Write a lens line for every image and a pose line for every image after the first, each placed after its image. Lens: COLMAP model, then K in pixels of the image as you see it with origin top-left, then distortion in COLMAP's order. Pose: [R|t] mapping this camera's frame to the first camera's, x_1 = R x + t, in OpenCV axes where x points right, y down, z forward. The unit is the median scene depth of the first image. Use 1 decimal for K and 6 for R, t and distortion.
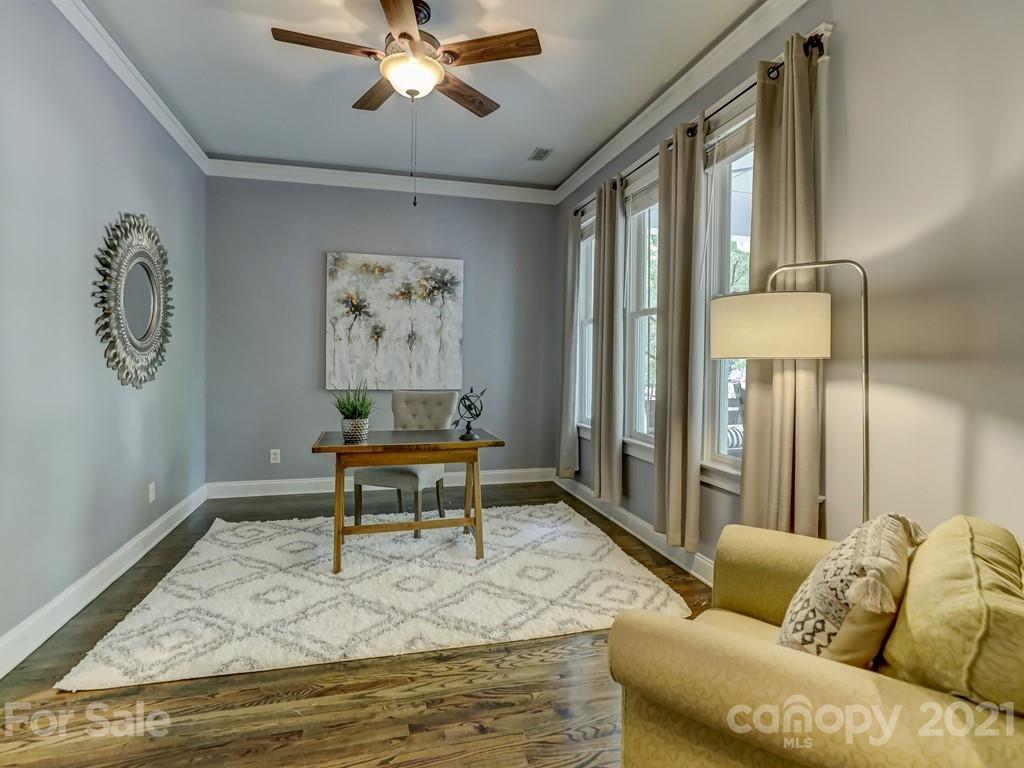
lens RADIAL K [[537.6, 0, 510.6], [0, 537.6, 375.9], [0, 0, 1]] dist [-0.005619, 0.000063]
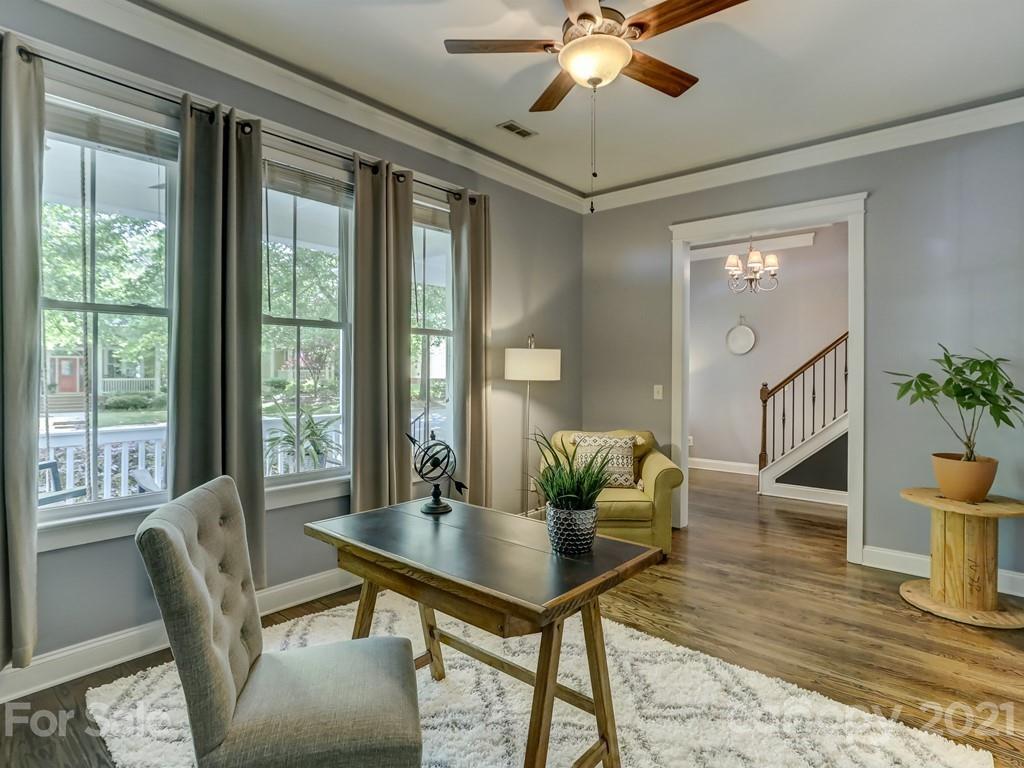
lens RADIAL K [[548.3, 0, 514.7], [0, 548.3, 369.2], [0, 0, 1]] dist [-0.003883, -0.000119]
pose [[-0.570598, -0.015860, 0.821077, -1.123188], [0.004096, 0.999746, 0.022158, -0.118092], [-0.821220, 0.016006, -0.570388, 2.158489]]
